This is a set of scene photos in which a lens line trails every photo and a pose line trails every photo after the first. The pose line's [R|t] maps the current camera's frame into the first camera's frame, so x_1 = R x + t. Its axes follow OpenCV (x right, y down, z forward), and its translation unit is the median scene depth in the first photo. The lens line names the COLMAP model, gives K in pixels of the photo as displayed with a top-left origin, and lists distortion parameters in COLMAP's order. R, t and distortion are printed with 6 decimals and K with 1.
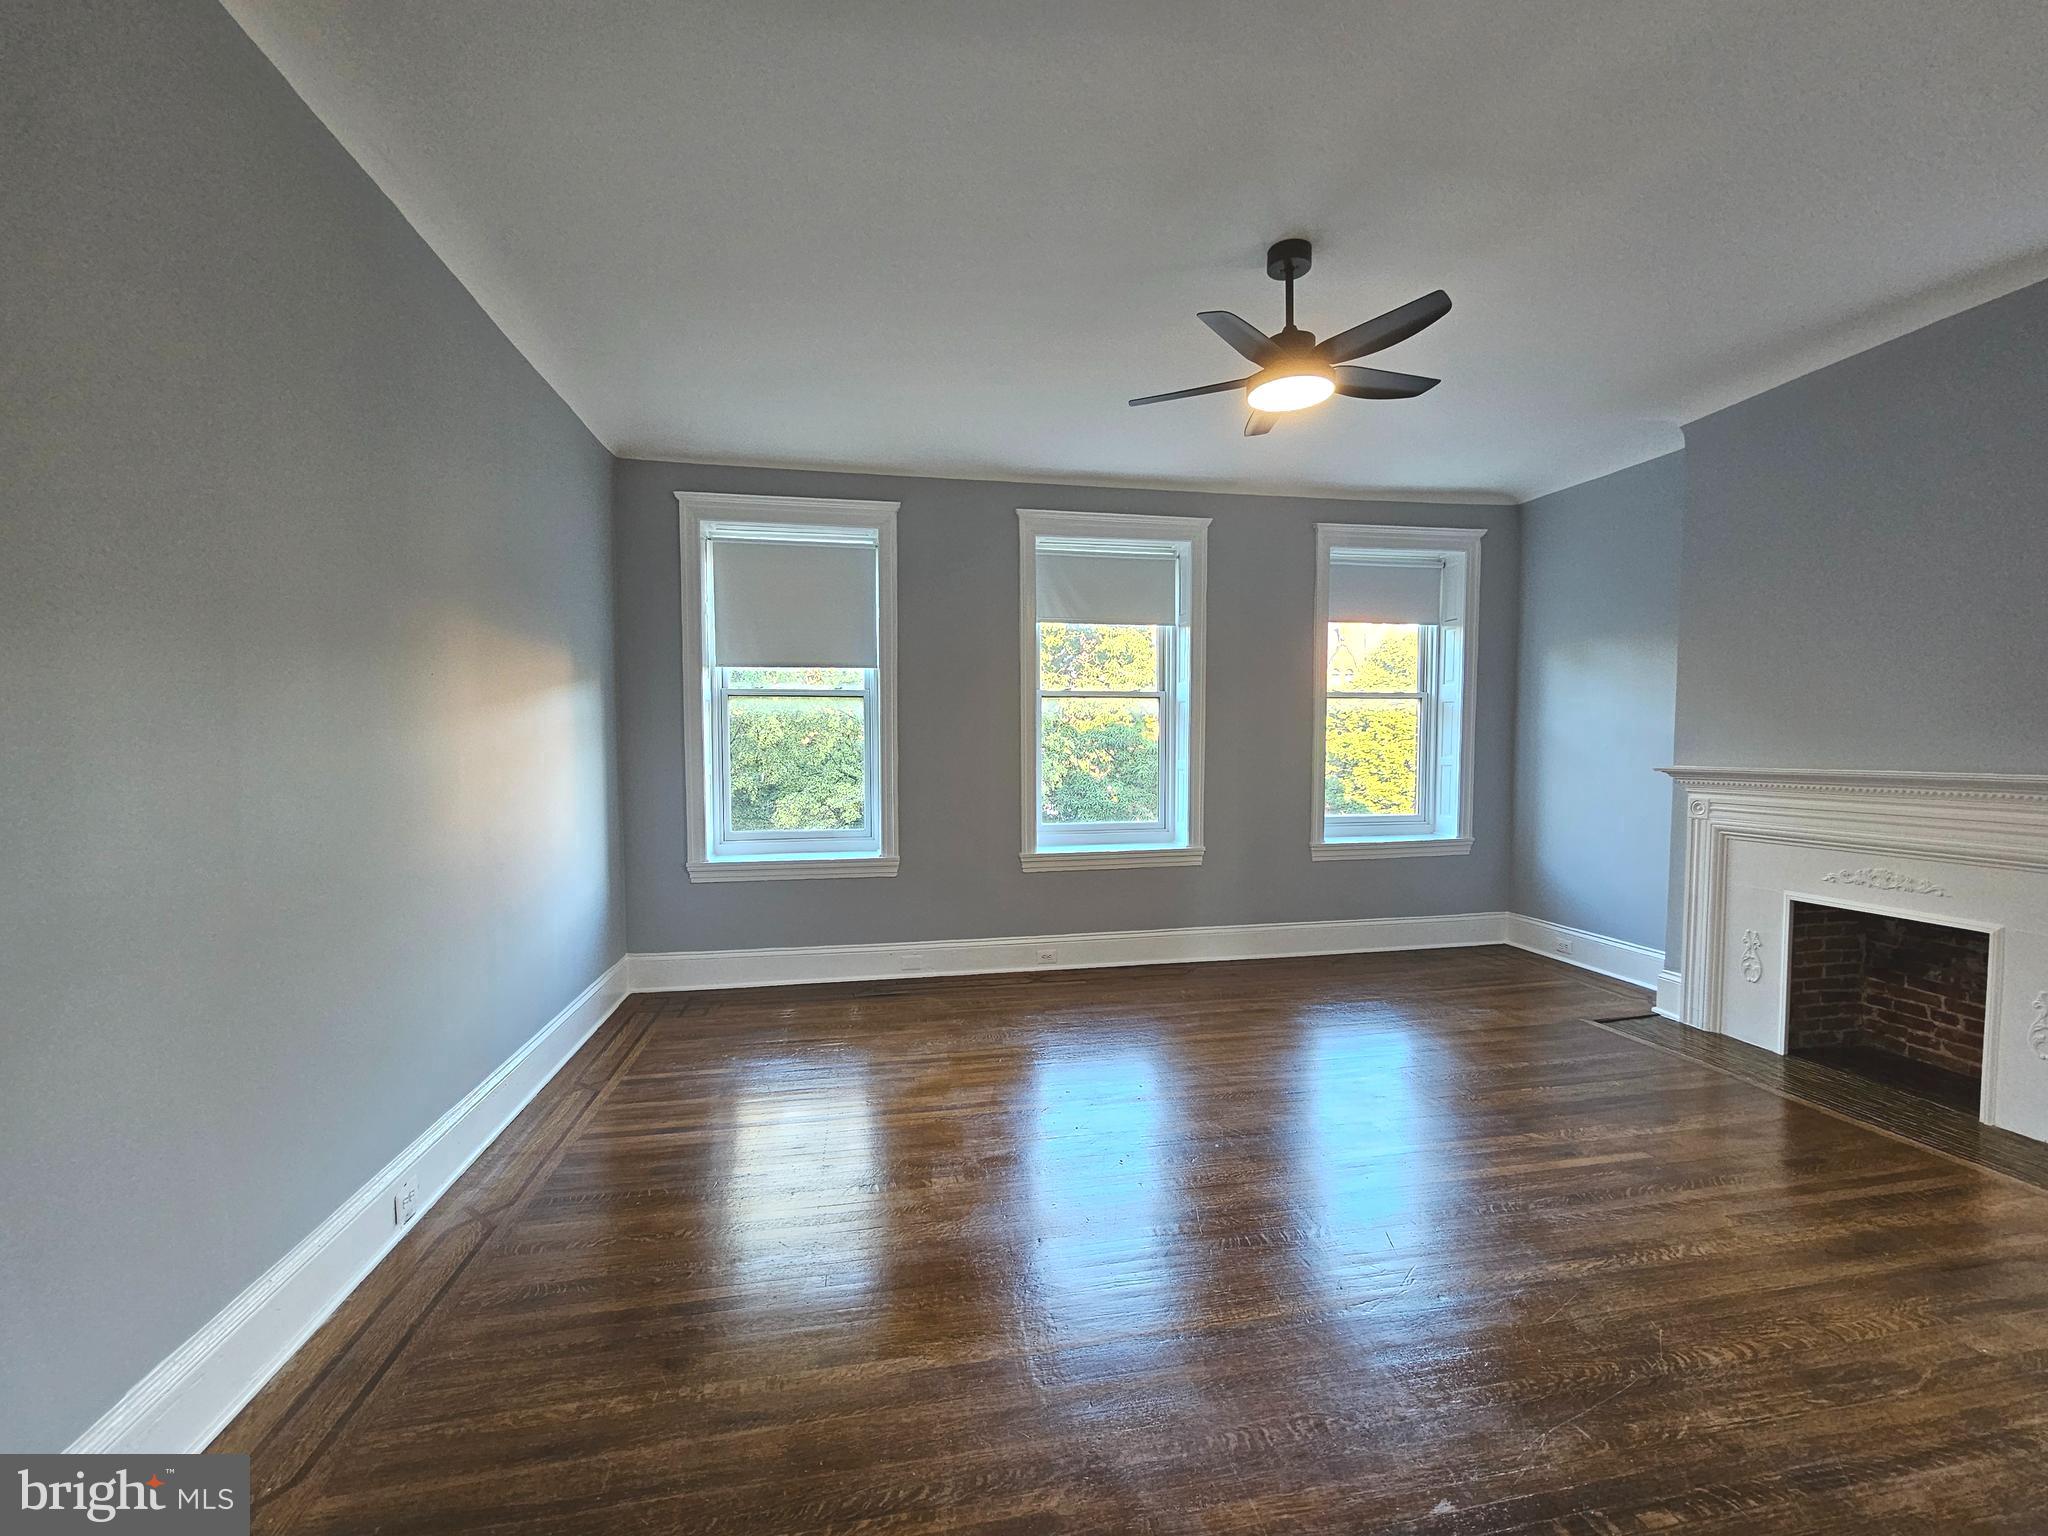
lens RADIAL K [[845.2, 0, 1029.2], [0, 845.2, 782.5], [0, 0, 1]] dist [-0.004323, 0.005473]
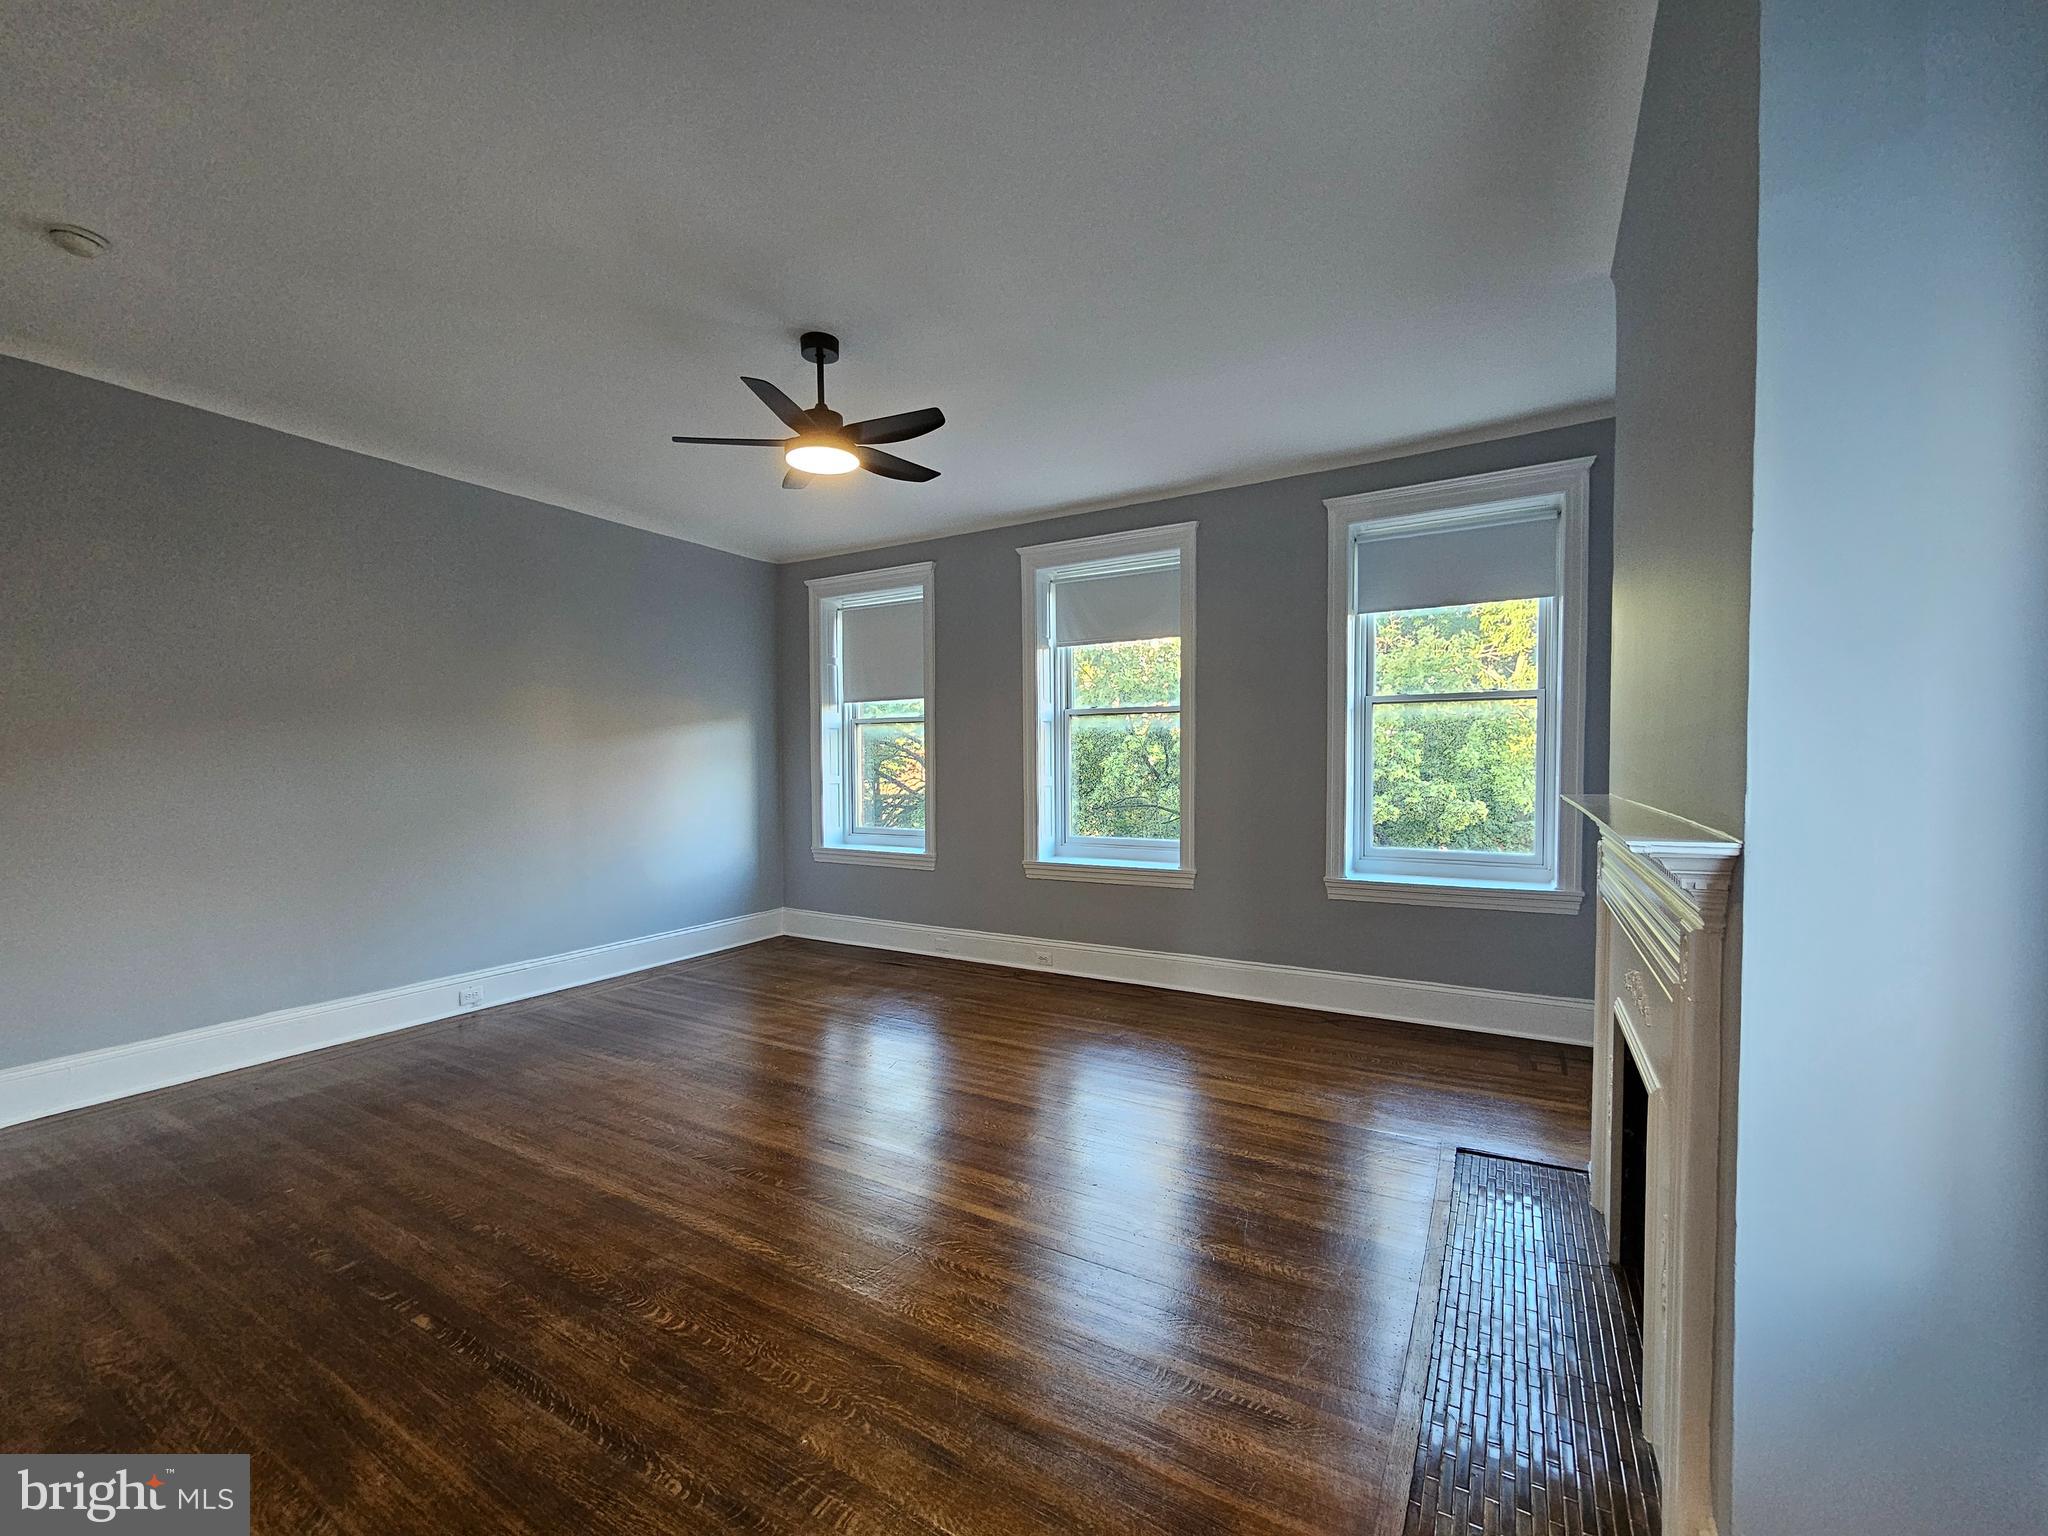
lens RADIAL K [[896.2, 0, 1022.2], [0, 896.2, 776.5], [0, 0, 1]] dist [0.002371, 0.000145]
pose [[0.734657, 0.011780, -0.678337, 0.780923], [-0.025888, 0.999608, -0.010678, -0.012147], [0.677945, 0.025405, 0.734673, 0.144918]]
